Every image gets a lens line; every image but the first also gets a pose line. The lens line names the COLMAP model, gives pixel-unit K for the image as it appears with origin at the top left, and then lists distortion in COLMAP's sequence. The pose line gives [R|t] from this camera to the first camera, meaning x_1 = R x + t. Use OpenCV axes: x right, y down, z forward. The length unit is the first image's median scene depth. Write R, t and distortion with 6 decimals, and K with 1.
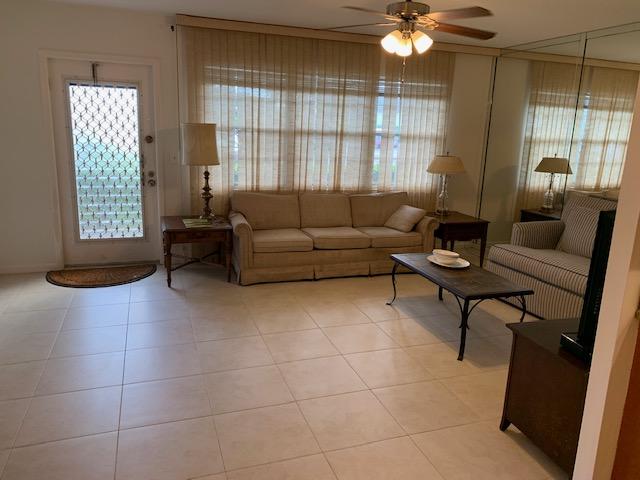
lens RADIAL K [[491.6, 0, 321.7], [0, 491.6, 242.3], [0, 0, 1]] dist [0.016625, -0.004295]
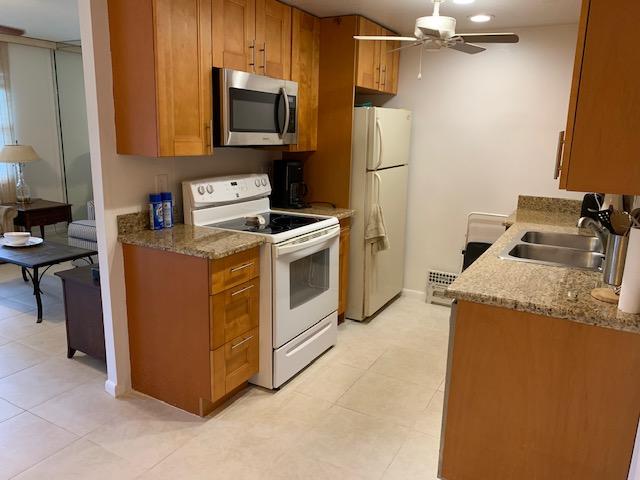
lens RADIAL K [[491.6, 0, 323.4], [0, 491.6, 235.4], [0, 0, 1]] dist [0.016625, -0.004295]
pose [[0.743062, -0.159175, 0.650017, 0.046190], [0.155161, 0.985812, 0.064033, 0.054866], [-0.650987, 0.053277, 0.757217, -0.227626]]
